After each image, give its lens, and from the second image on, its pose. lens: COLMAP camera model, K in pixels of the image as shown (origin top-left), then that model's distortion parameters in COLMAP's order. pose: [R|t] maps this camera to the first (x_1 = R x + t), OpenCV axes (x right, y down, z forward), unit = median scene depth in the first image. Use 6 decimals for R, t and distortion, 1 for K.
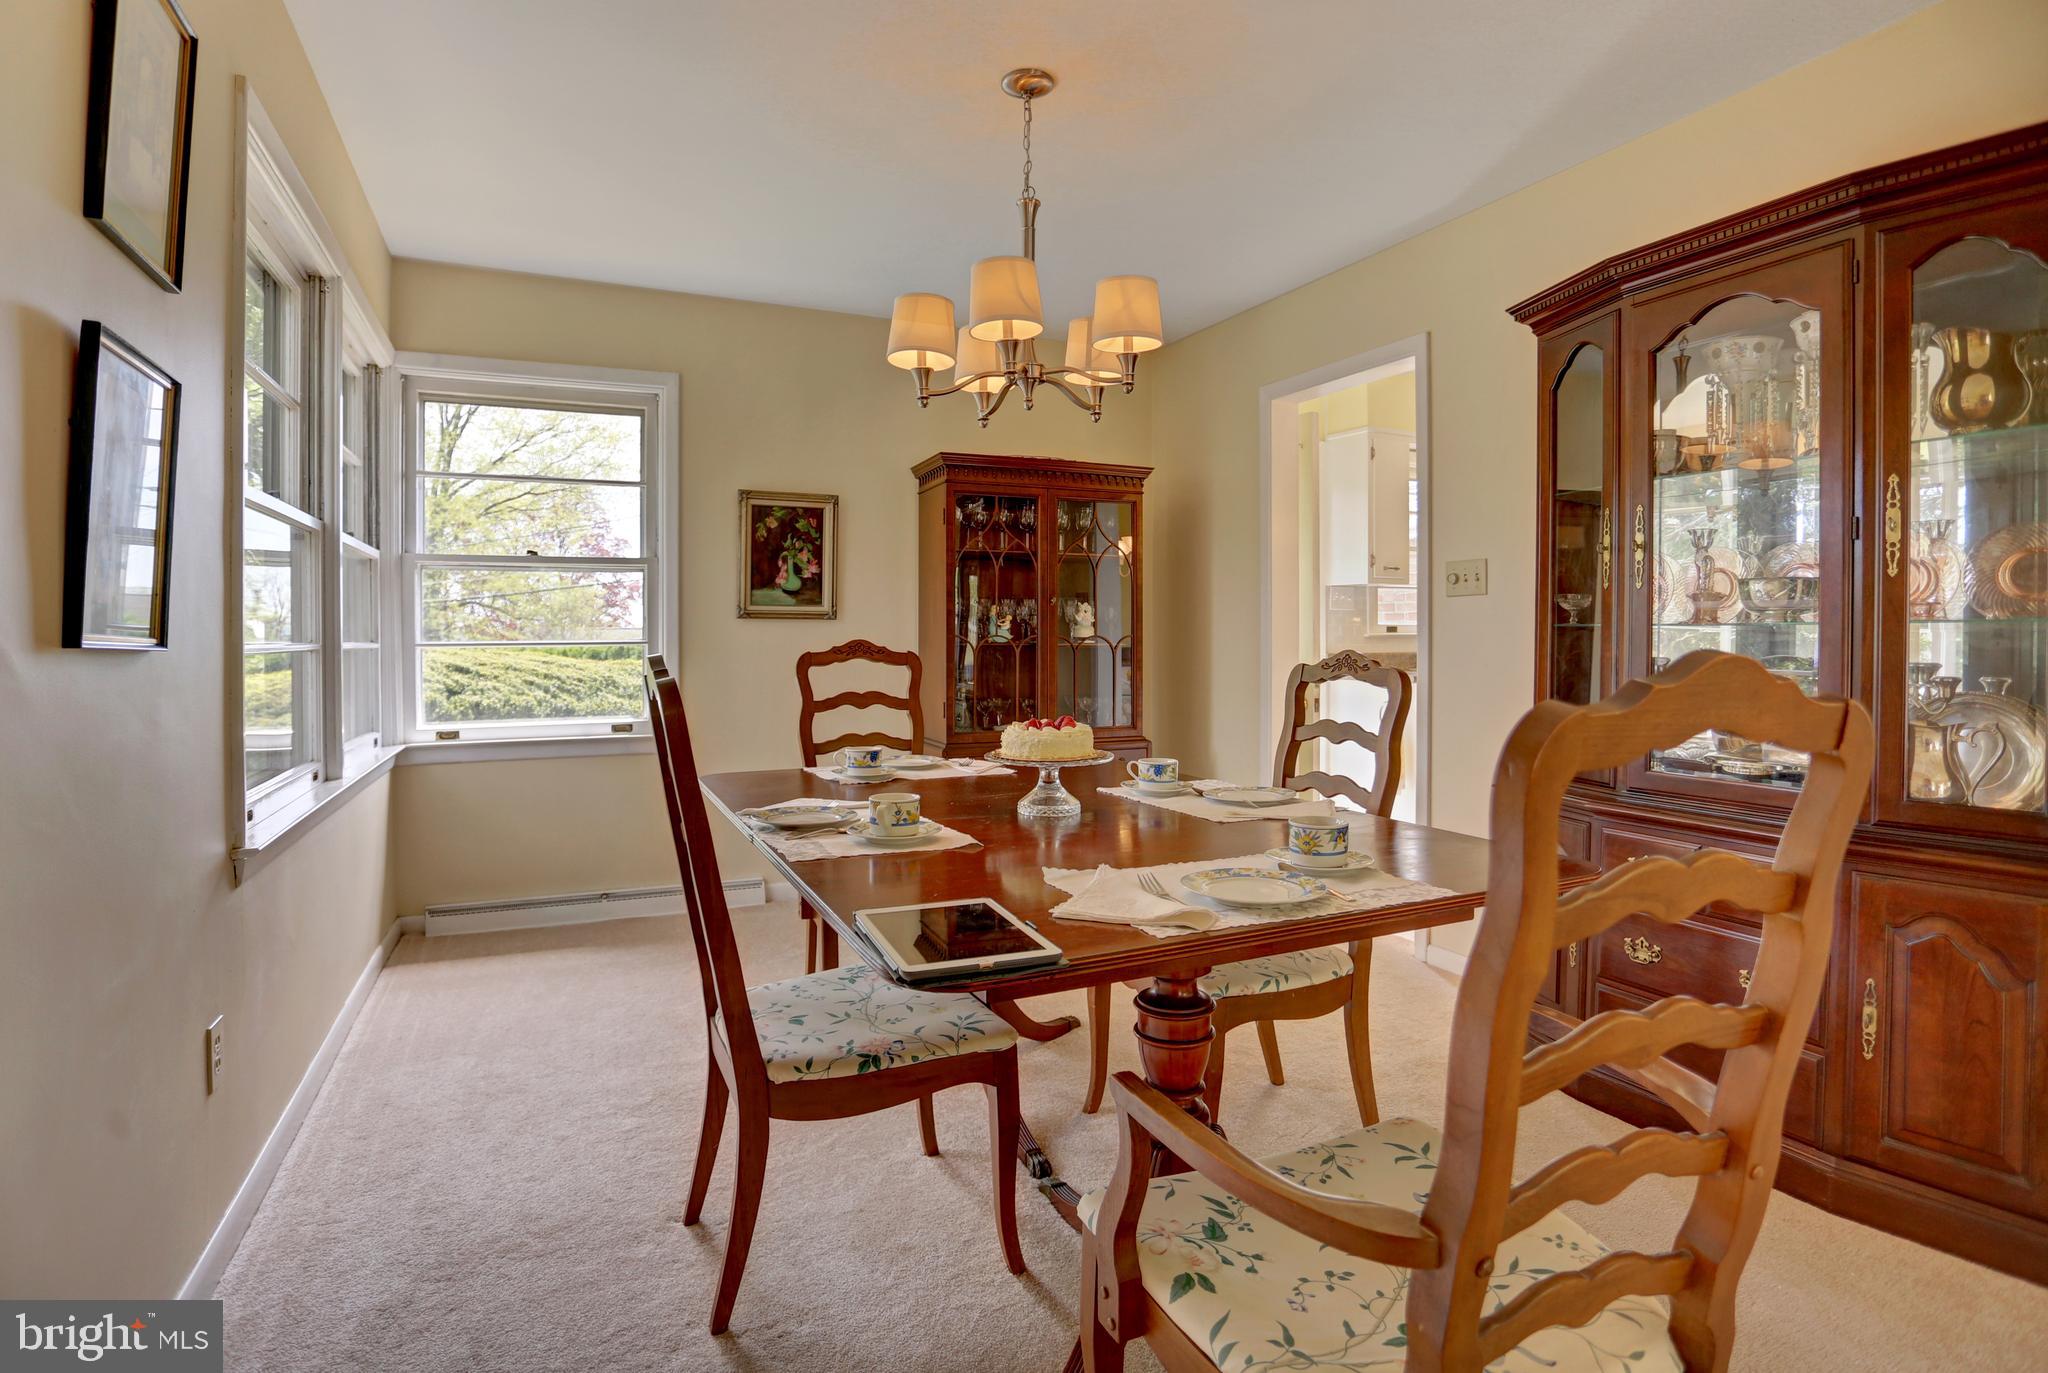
lens RADIAL K [[1035.8, 0, 1048.4], [0, 1035.8, 645.4], [0, 0, 1]] dist [-0.044778, 0.020693]
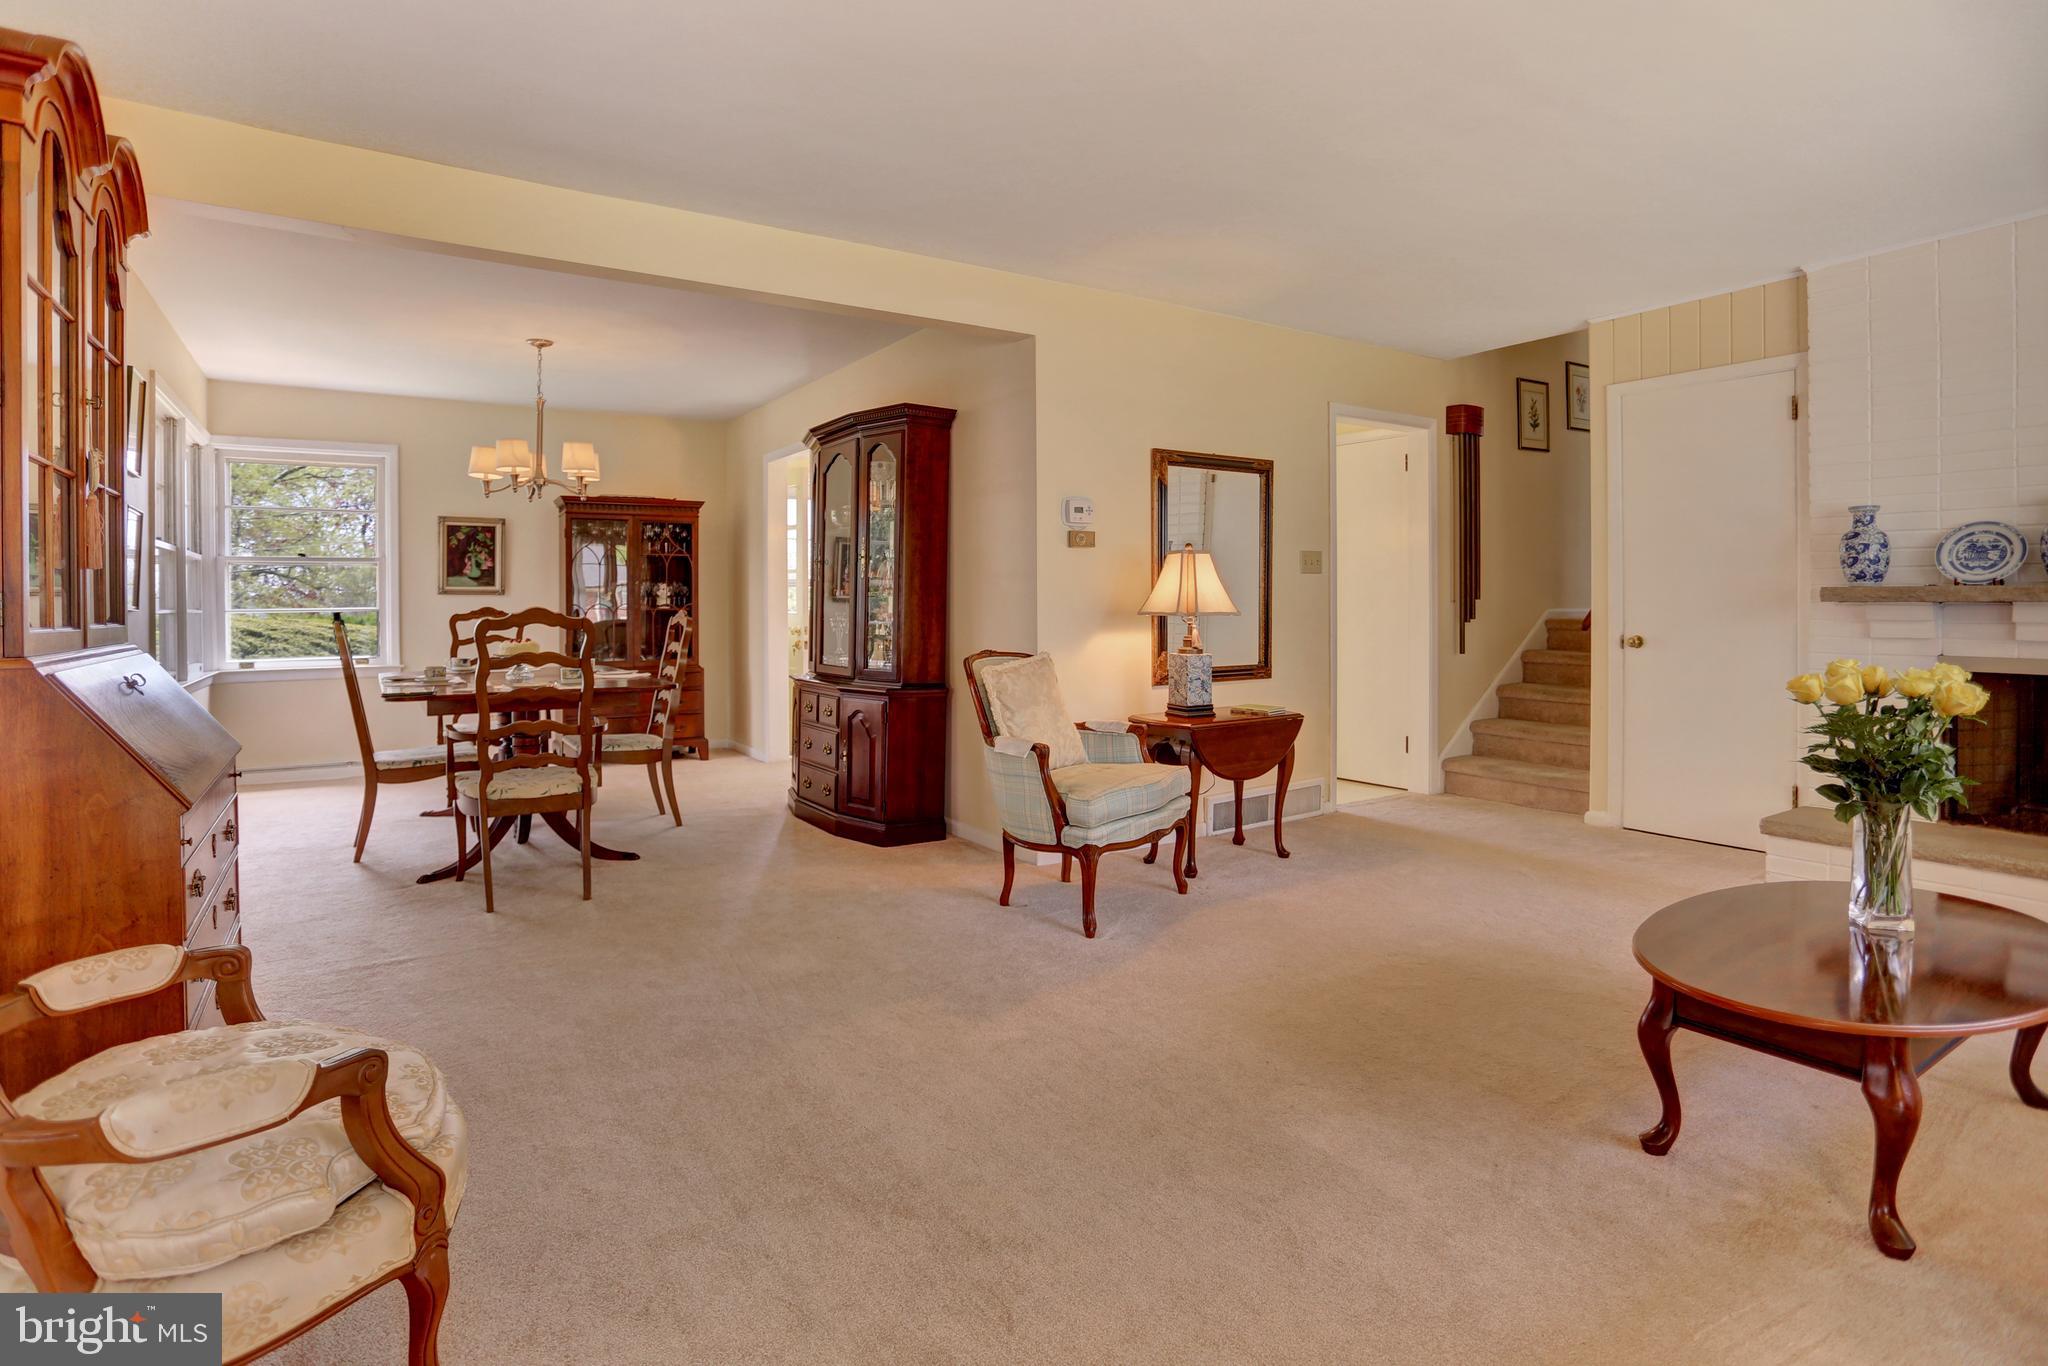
lens RADIAL K [[1035.8, 0, 1028.1], [0, 1035.8, 608.3], [0, 0, 1]] dist [-0.044778, 0.020693]
pose [[0.991579, -0.004992, 0.129404, 0.412176], [0.005520, 0.999978, -0.003717, 0.006641], [-0.129383, 0.004400, 0.991585, -0.720012]]
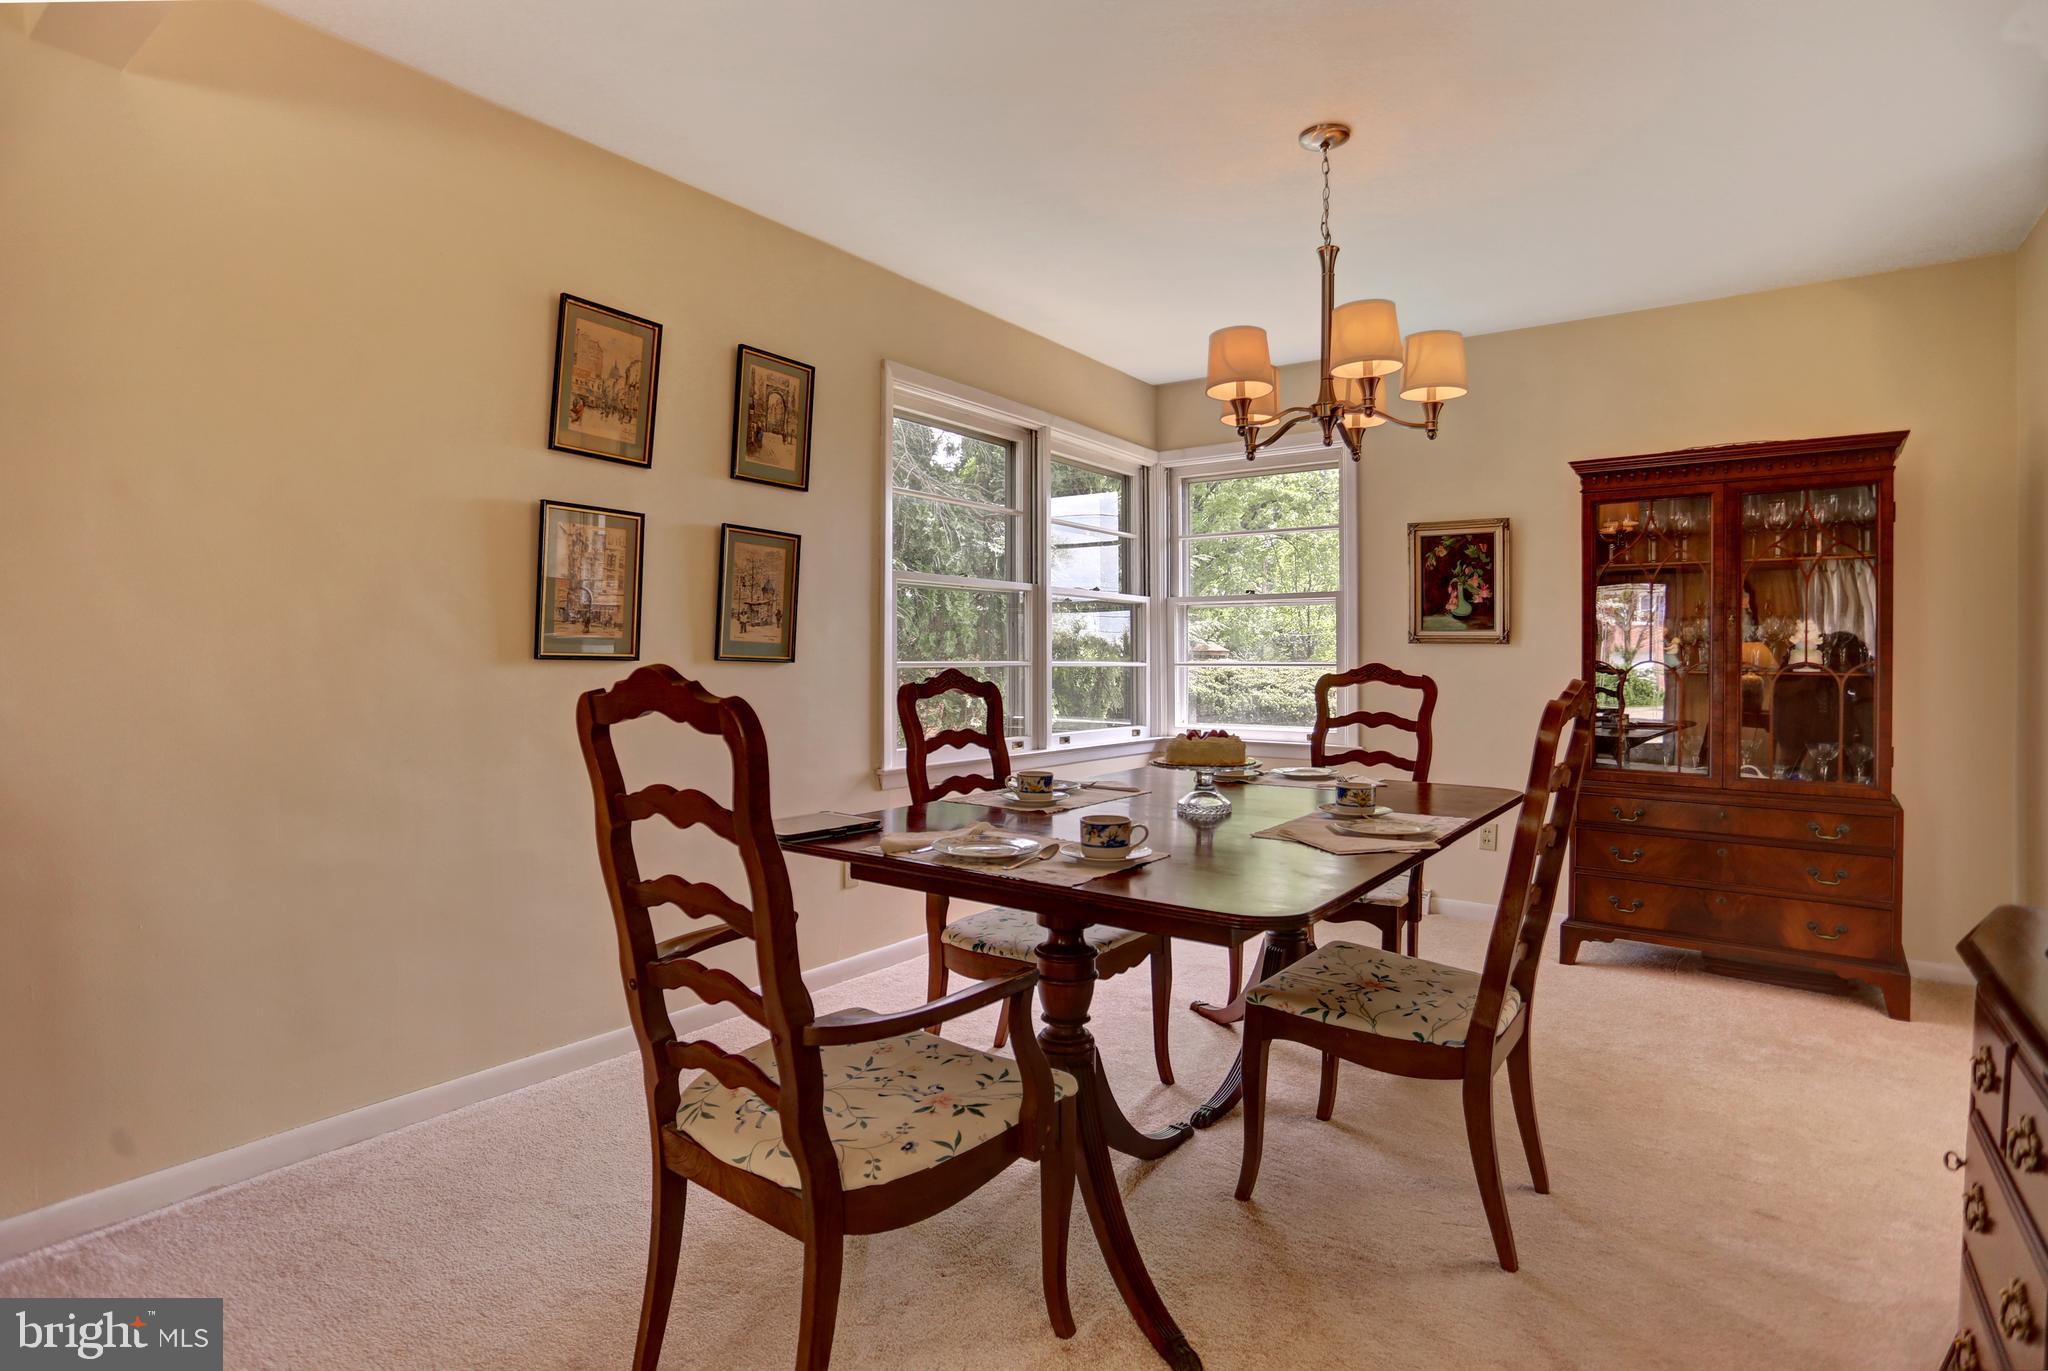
lens RADIAL K [[1035.8, 0, 1018.3], [0, 1035.8, 662.7], [0, 0, 1]] dist [-0.044778, 0.020693]
pose [[0.478404, 0.007301, -0.878110, 0.441654], [-0.014472, 0.999895, 0.000429, -0.000906], [0.878021, 0.012503, 0.478459, 0.128919]]
